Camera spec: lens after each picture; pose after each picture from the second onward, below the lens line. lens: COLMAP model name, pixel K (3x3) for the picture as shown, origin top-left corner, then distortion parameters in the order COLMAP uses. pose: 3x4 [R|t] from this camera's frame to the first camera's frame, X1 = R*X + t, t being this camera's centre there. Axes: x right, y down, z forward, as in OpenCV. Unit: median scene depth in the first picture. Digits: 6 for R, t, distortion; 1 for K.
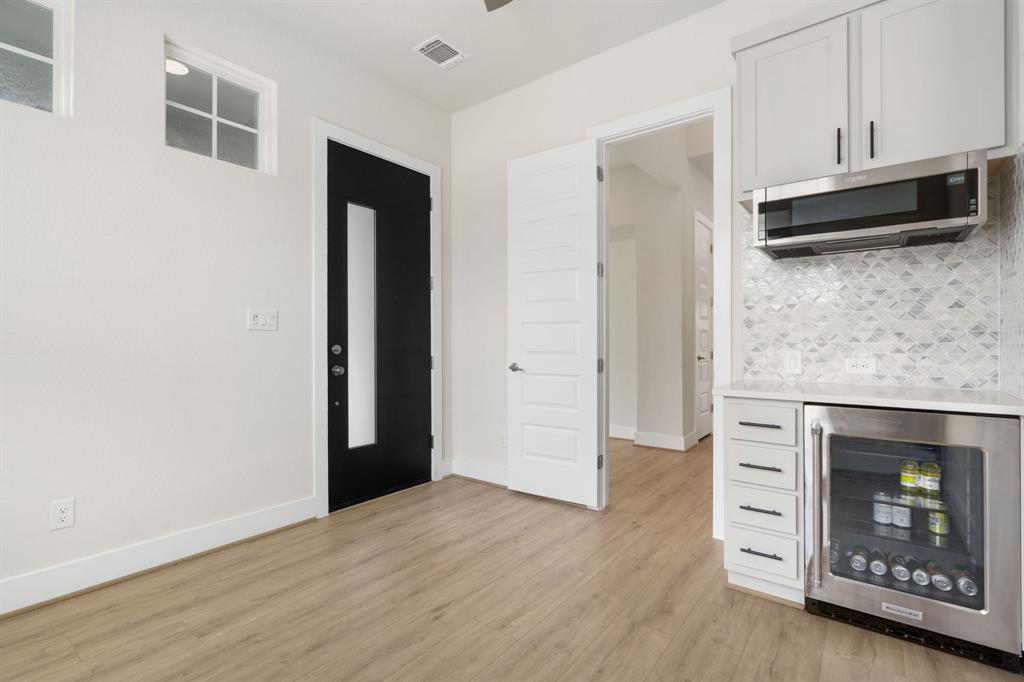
lens RADIAL K [[466.4, 0, 507.7], [0, 466.4, 340.7], [0, 0, 1]] dist [-0.013632, 0.000008]
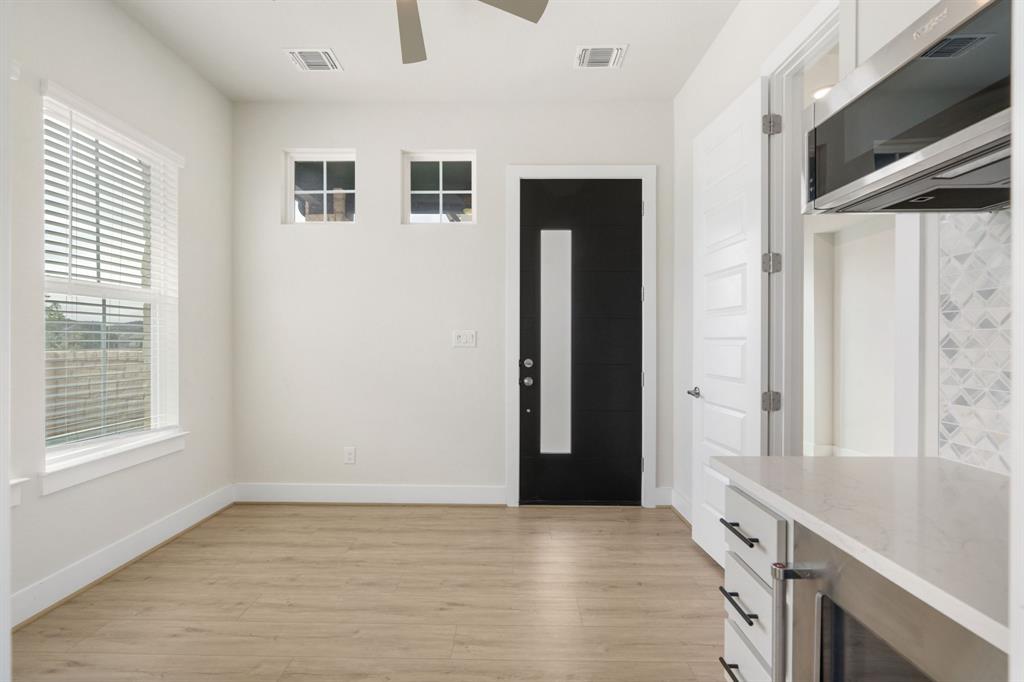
lens RADIAL K [[472.8, 0, 508.9], [0, 472.8, 345.4], [0, 0, 1]] dist [-0.021944, -0.000065]
pose [[0.606986, 0.009682, -0.794653, 0.595590], [-0.003941, 0.999950, 0.009173, -0.039848], [0.794703, -0.002436, 0.606994, 0.306780]]
